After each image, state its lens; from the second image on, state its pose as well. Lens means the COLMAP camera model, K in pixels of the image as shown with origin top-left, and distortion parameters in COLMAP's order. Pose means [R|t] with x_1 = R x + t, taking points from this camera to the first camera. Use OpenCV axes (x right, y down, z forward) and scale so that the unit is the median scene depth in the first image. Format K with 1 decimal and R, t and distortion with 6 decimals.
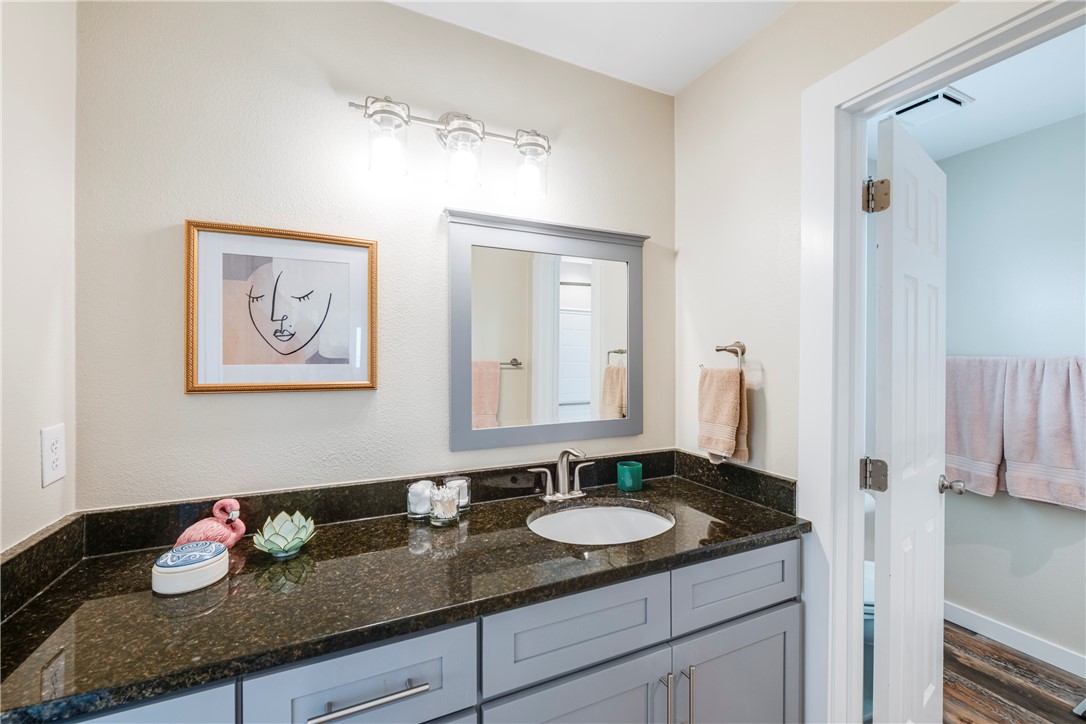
lens RADIAL K [[444.6, 0, 540.3], [0, 444.6, 358.6], [0, 0, 1]] dist [-0.011934, 0.000859]
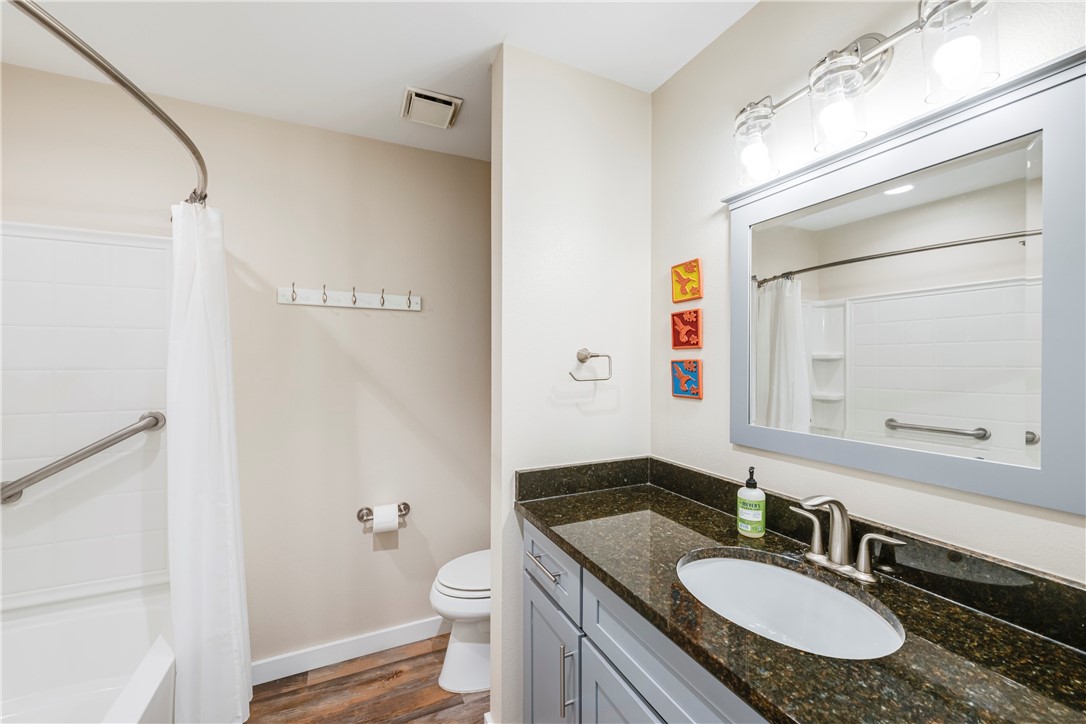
lens RADIAL K [[444.6, 0, 542.6], [0, 444.6, 367.2], [0, 0, 1]] dist [-0.011934, 0.000859]
pose [[0.002624, 0.002689, -0.999993, 0.721898], [-0.000022, 0.999996, 0.002689, 0.007156], [0.999997, 0.000015, 0.002625, 0.558487]]
